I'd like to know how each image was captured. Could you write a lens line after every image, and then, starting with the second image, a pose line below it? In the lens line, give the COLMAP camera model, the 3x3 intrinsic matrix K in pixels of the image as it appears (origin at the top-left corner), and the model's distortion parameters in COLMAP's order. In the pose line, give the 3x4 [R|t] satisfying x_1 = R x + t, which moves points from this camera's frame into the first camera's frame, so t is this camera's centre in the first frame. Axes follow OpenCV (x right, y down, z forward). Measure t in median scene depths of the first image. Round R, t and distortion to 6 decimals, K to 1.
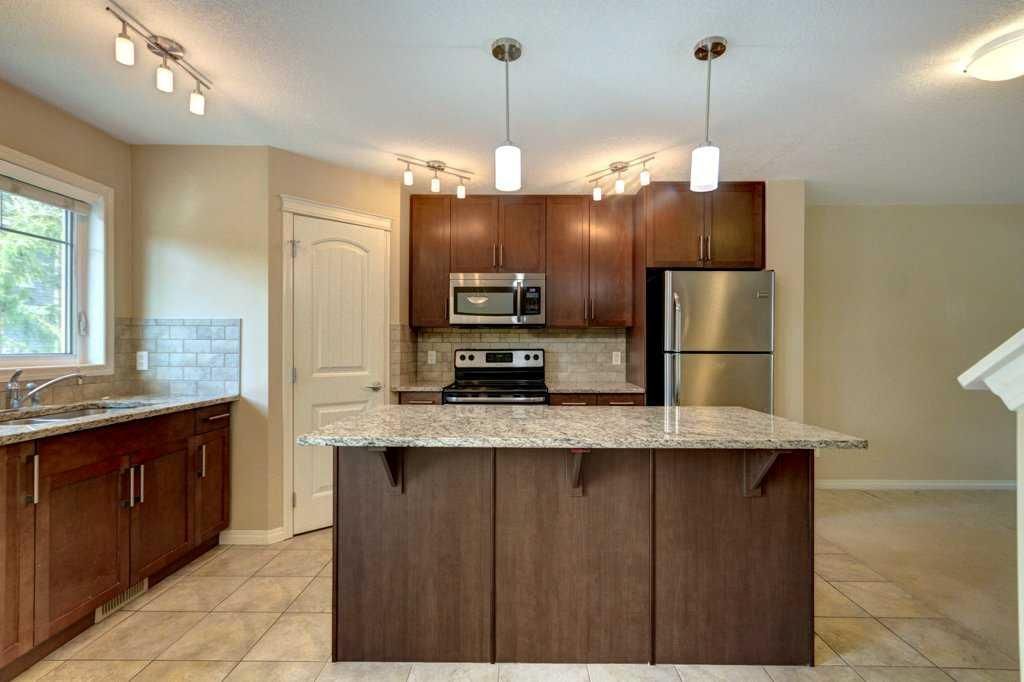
lens RADIAL K [[476.6, 0, 515.7], [0, 476.6, 346.3], [0, 0, 1]] dist [0.008514, -0.002265]
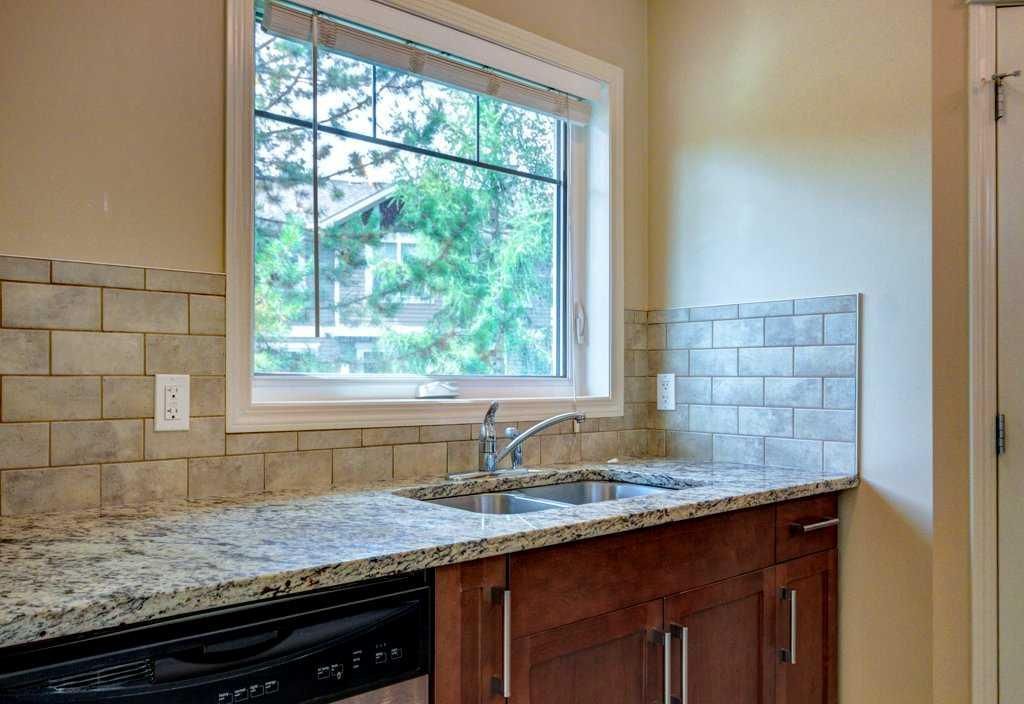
lens RADIAL K [[784.2, 0, 465.7], [0, 784.2, 376.9], [0, 0, 1]] dist [-0.006961, -0.001628]
pose [[0.641273, -0.004343, -0.767300, -0.272324], [0.000427, 0.999986, -0.005303, 0.018677], [0.767312, 0.003073, 0.641266, 0.295122]]
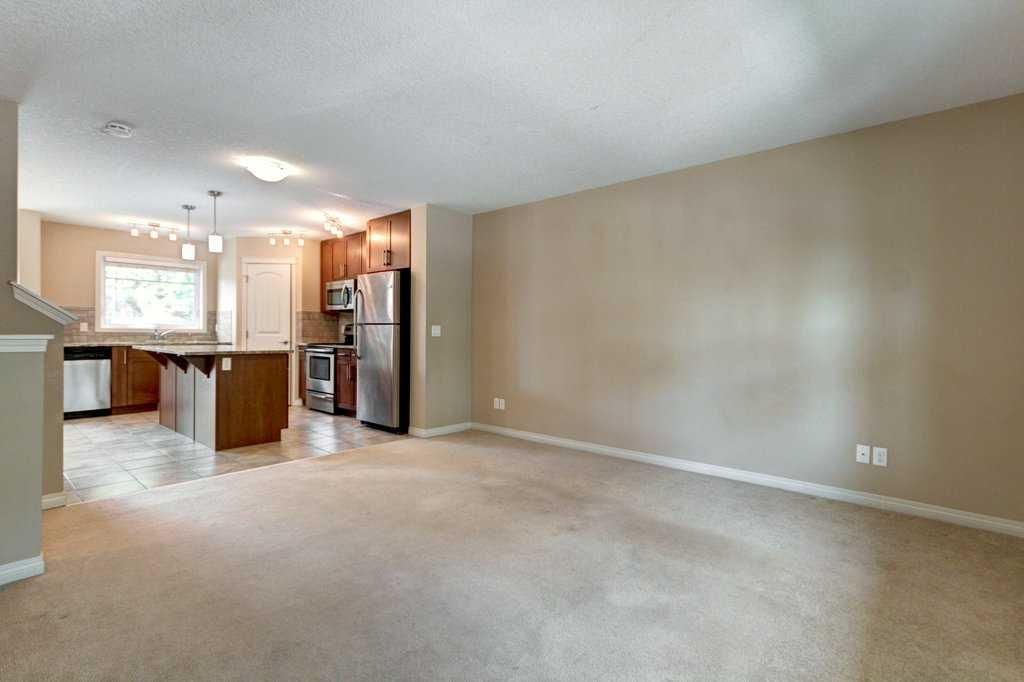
lens RADIAL K [[476.6, 0, 516.7], [0, 476.6, 333.3], [0, 0, 1]] dist [0.008514, -0.002265]
pose [[0.769487, 0.006777, -0.638626, 2.056299], [-0.007659, 0.999970, 0.001383, 0.043560], [0.638616, 0.003827, 0.769516, 0.071768]]
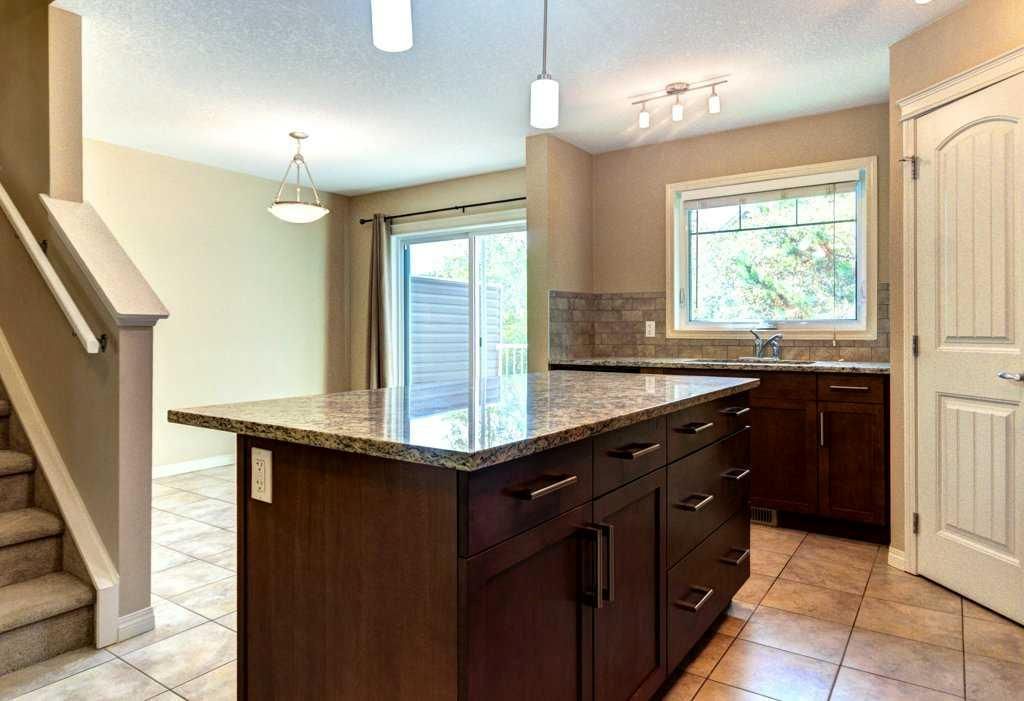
lens RADIAL K [[632.5, 0, 501.7], [0, 632.5, 330.8], [0, 0, 1]] dist [-0.003619, -0.000610]
pose [[-0.563995, -0.004264, -0.825767, 0.674096], [-0.002106, 0.999991, -0.003725, 0.044196], [0.825776, -0.000361, -0.563999, 1.060550]]
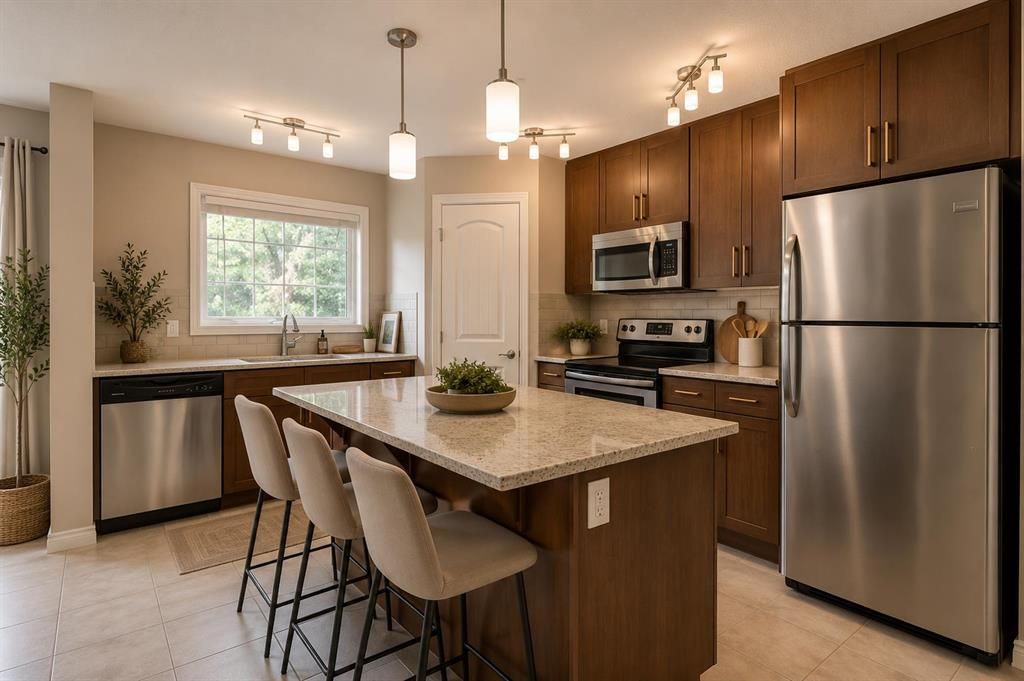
lens RADIAL K [[548.9, 0, 510.6], [0, 548.9, 321.0], [0, 0, 1]] dist [-0.004704, 0.001597]
pose [[0.643905, 0.005314, -0.765087, 0.732297], [-0.006068, 0.999980, 0.001839, 0.011853], [0.765081, 0.003458, 0.643925, 0.256873]]
